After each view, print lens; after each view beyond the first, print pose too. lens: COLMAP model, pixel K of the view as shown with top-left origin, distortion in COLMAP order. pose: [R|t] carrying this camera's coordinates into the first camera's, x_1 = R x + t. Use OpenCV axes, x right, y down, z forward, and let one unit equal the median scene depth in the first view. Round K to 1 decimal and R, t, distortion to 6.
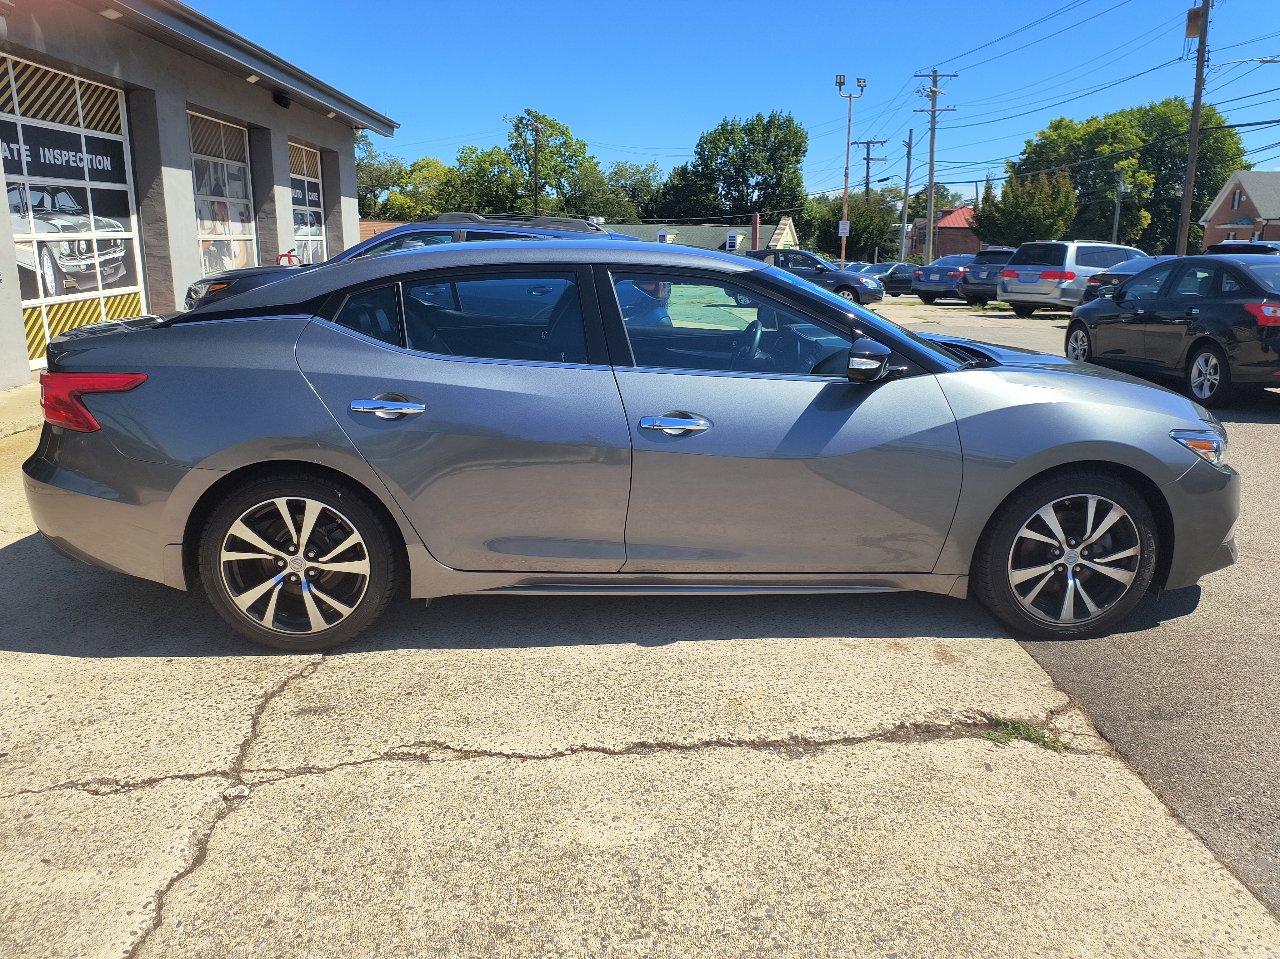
lens RADIAL K [[938.9, 0, 647.2], [0, 938.9, 471.8], [0, 0, 1]] dist [0.027371, -0.065624]
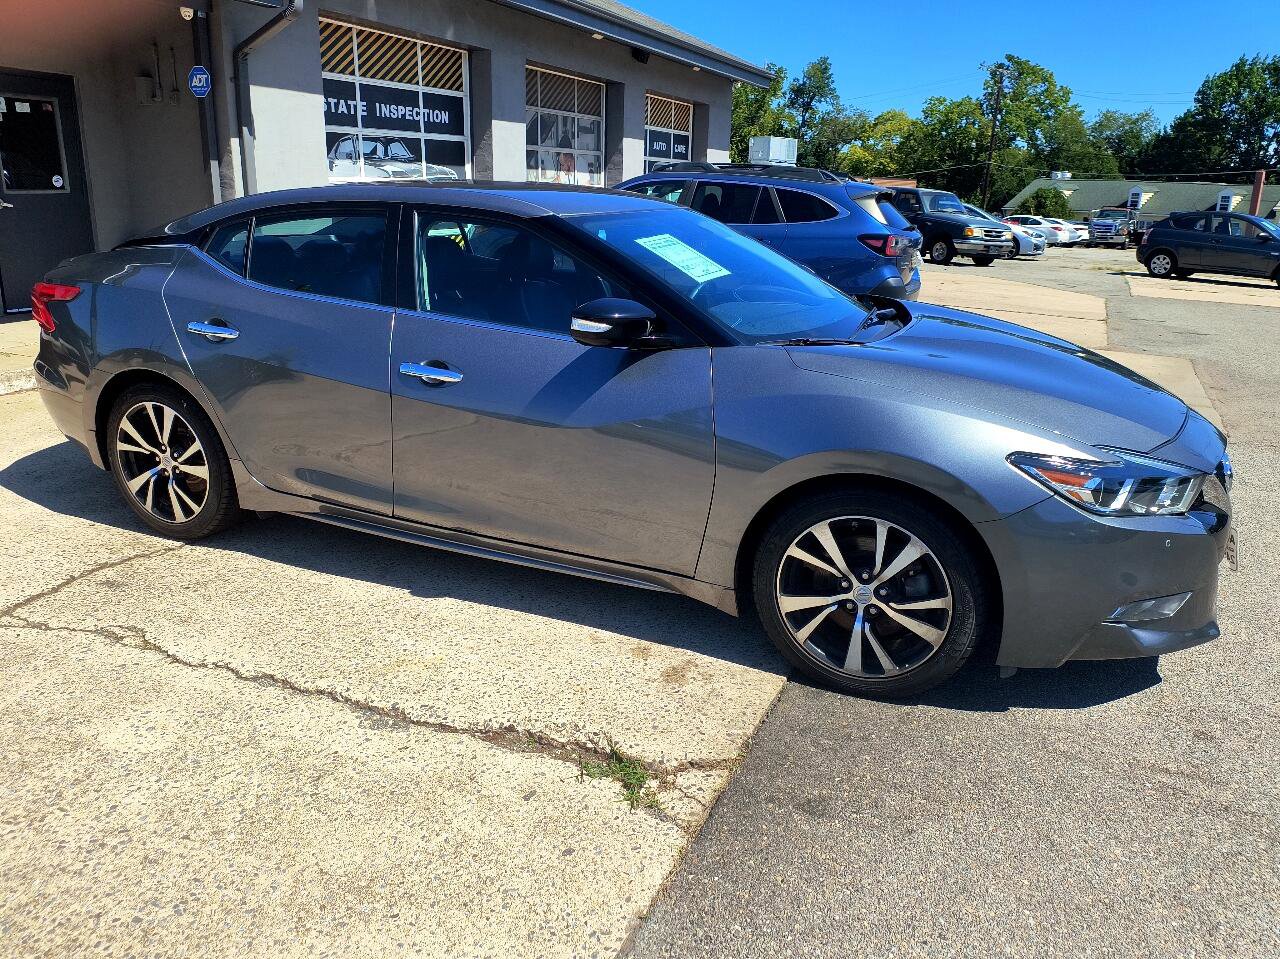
lens RADIAL K [[938.9, 0, 647.2], [0, 938.9, 471.8], [0, 0, 1]] dist [0.027371, -0.065624]
pose [[0.887537, 0.146066, -0.436970, 0.618734], [-0.126523, 0.989223, 0.073684, -0.046289], [0.443024, -0.010110, 0.896453, 0.212102]]
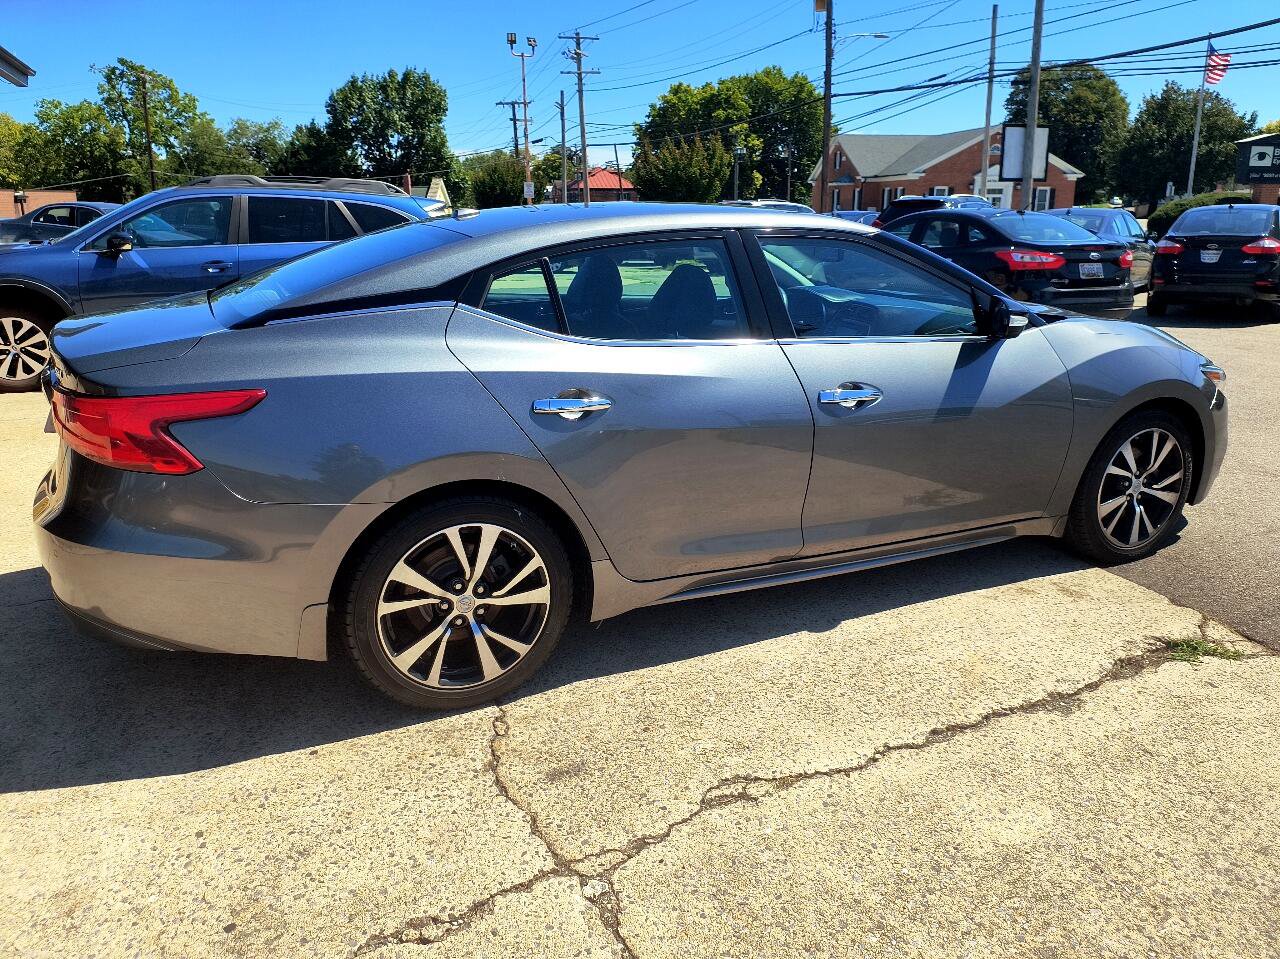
lens RADIAL K [[941.8, 0, 639.3], [0, 941.8, 464.8], [0, 0, 1]] dist [0.030395, -0.074063]
pose [[0.933091, -0.108881, 0.342762, -0.469623], [0.098543, 0.993999, 0.047491, -0.044695], [-0.345876, -0.010537, 0.938221, 0.162491]]
